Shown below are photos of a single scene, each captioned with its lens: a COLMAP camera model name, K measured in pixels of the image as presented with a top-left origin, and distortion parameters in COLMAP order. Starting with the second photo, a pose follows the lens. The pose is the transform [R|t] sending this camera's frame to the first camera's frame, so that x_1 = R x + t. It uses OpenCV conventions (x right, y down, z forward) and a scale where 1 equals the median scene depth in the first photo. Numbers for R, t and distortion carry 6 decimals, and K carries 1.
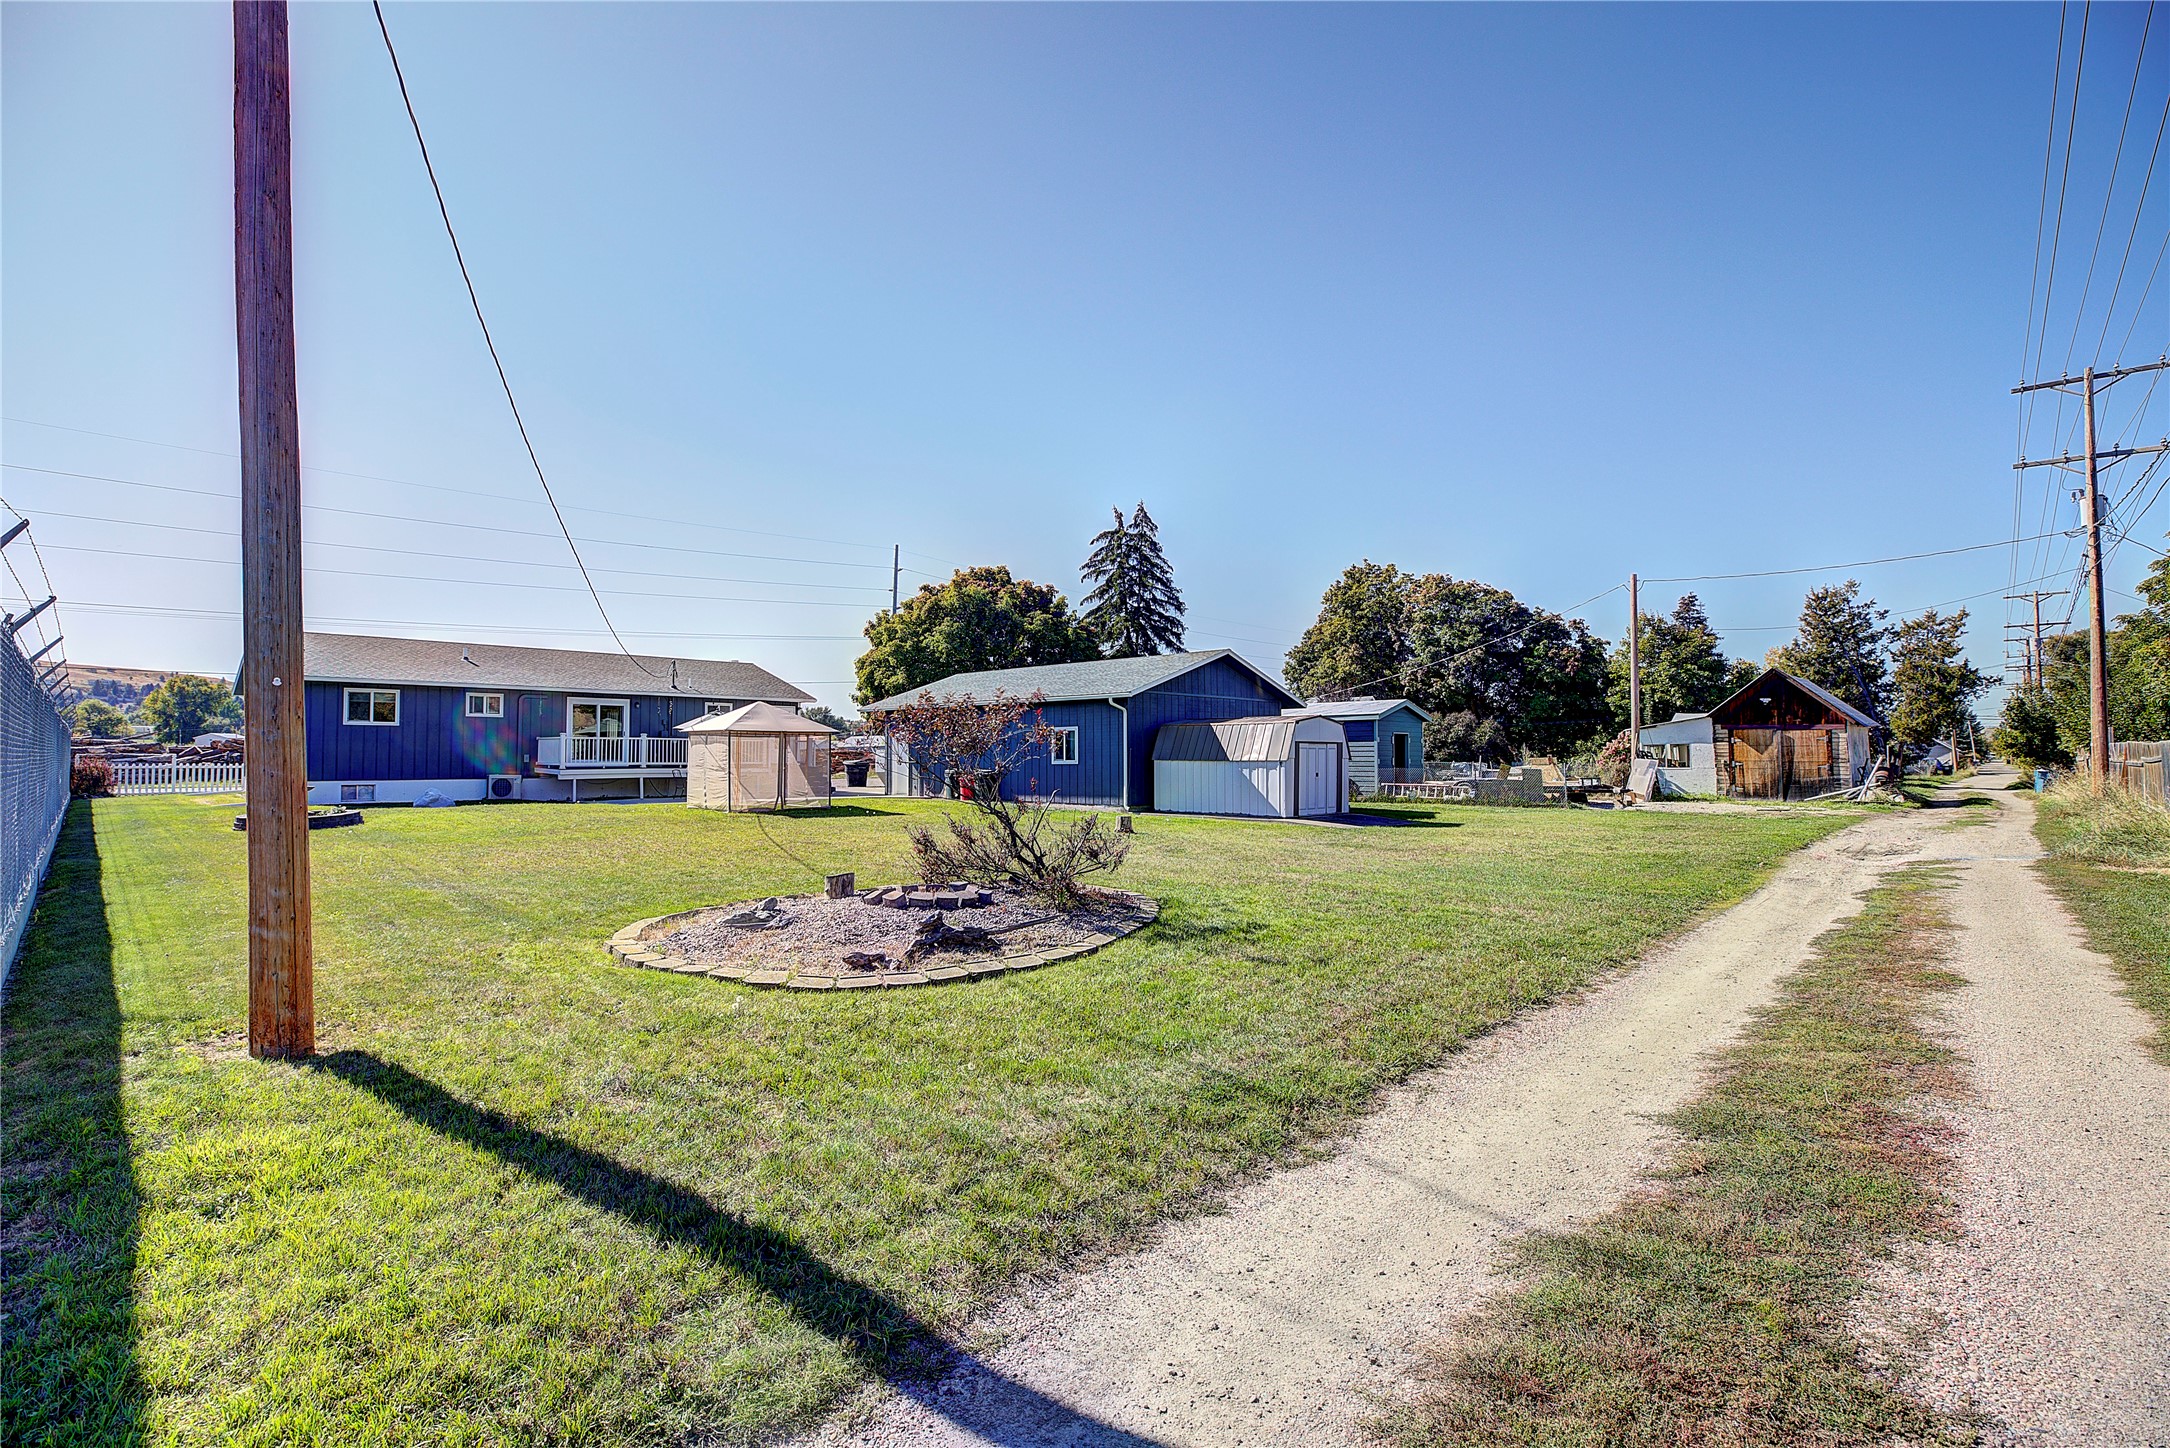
lens RADIAL K [[988.6, 0, 1081.8], [0, 988.6, 726.5], [0, 0, 1]] dist [-0.042392, 0.011967]
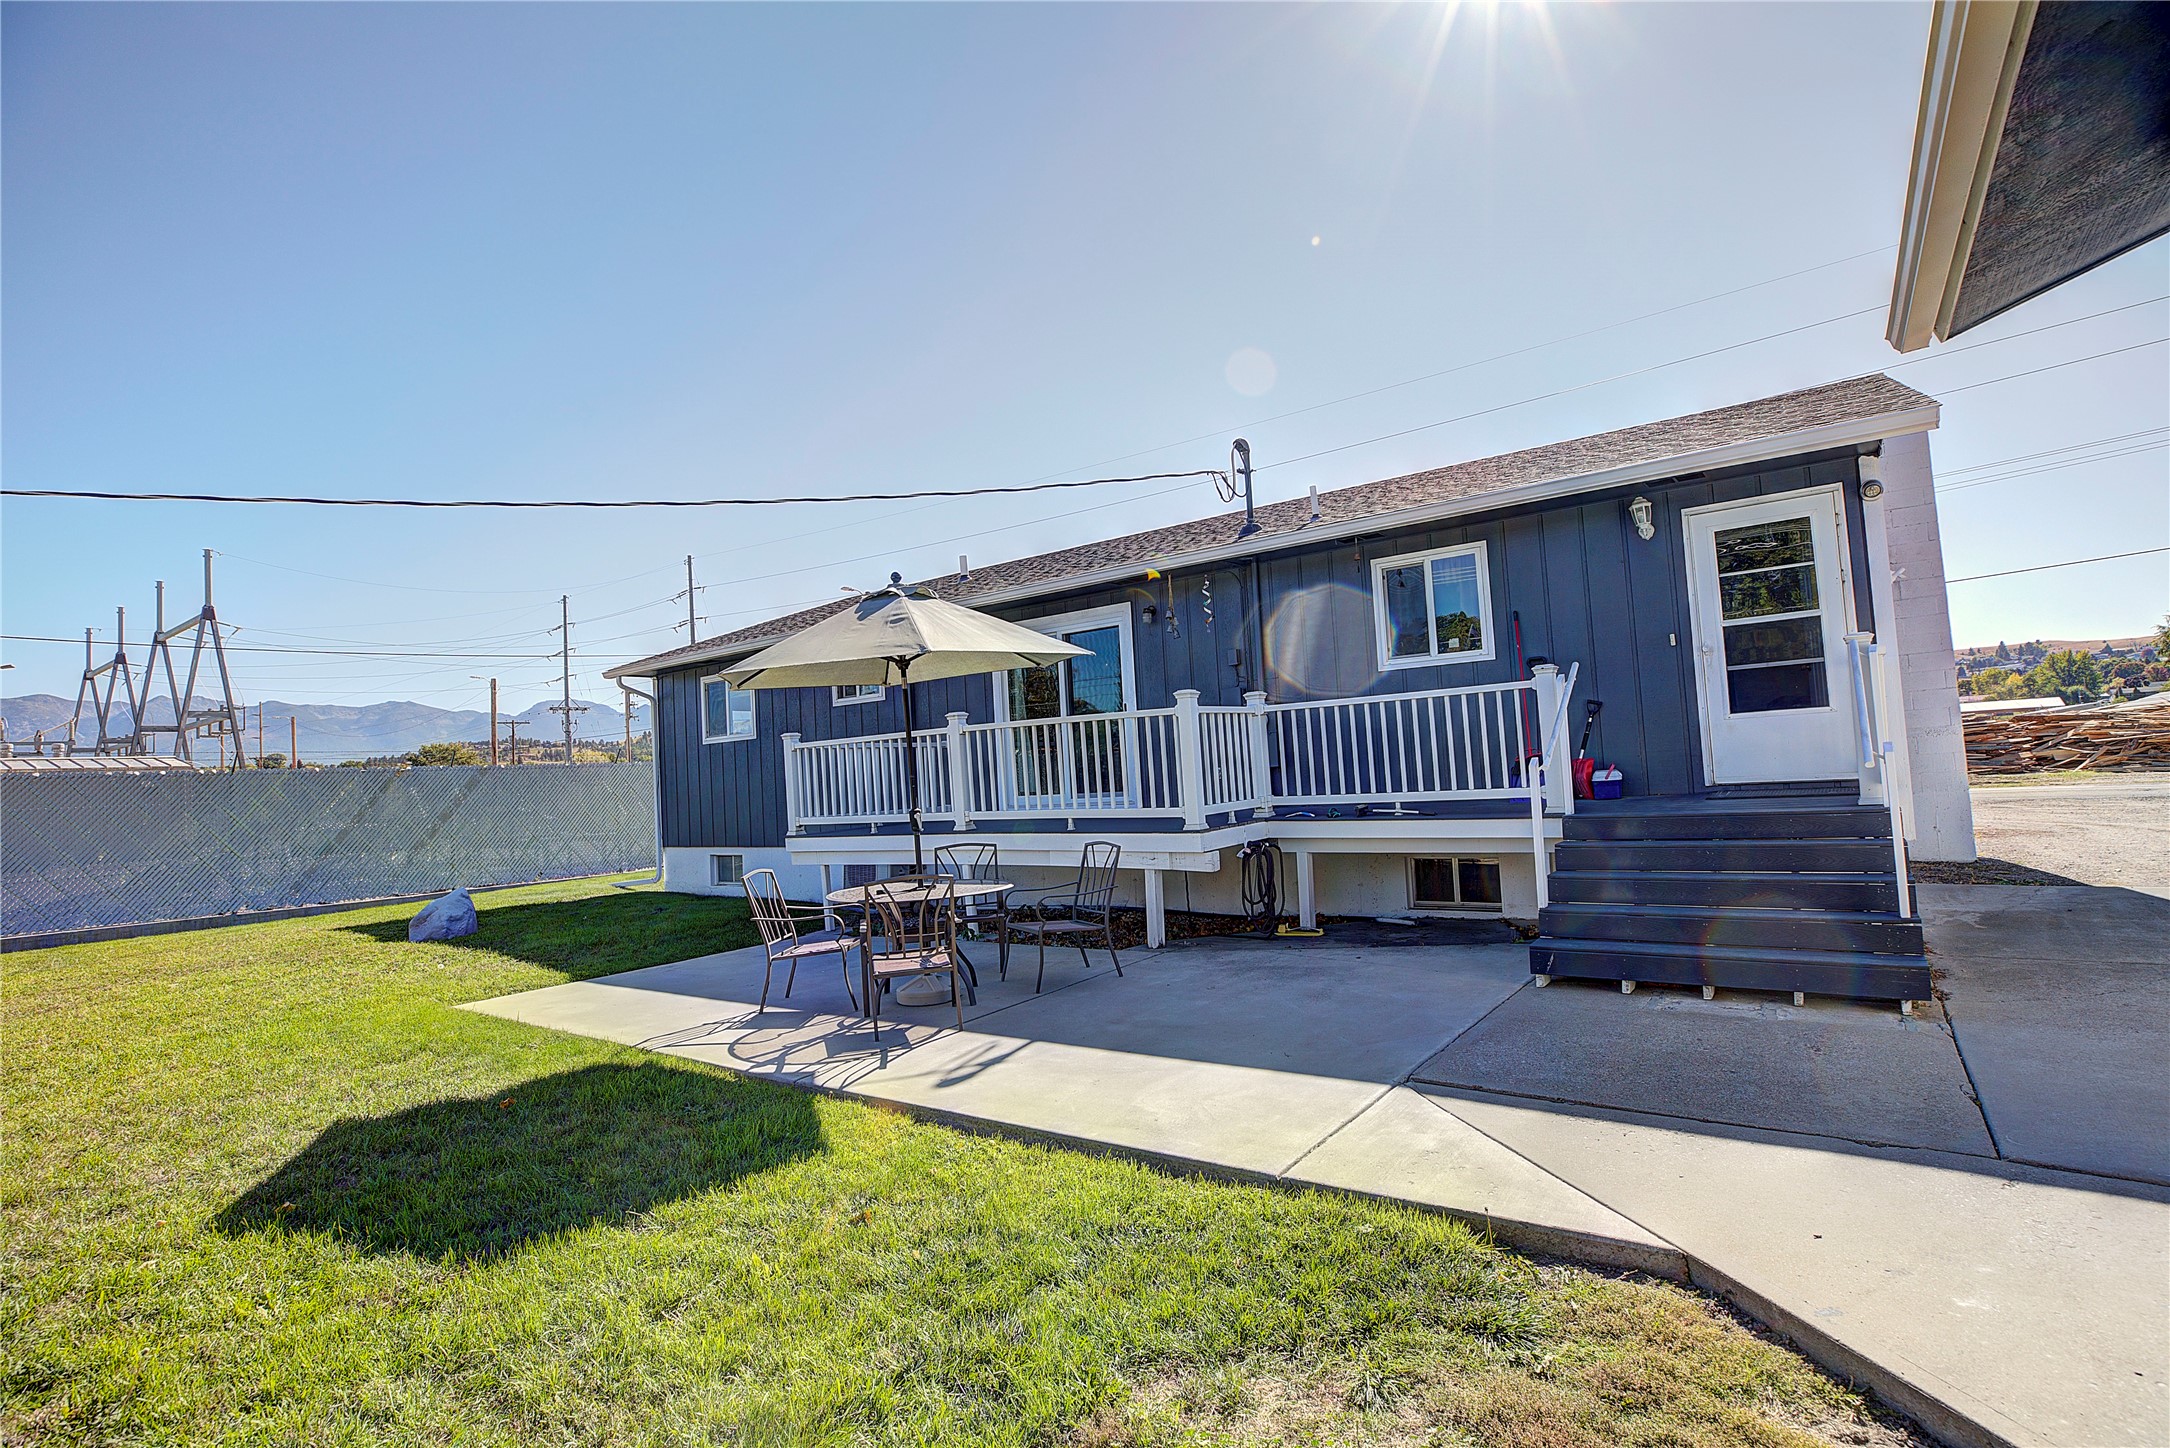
lens RADIAL K [[1023.8, 0, 1082.3], [0, 1023.8, 711.1], [0, 0, 1]] dist [-0.026622, 0.001354]
pose [[0.126229, -0.070754, -0.989475, -0.132322], [0.083355, 0.994682, -0.060493, 0.025706], [0.988493, -0.074842, 0.131456, 0.911283]]
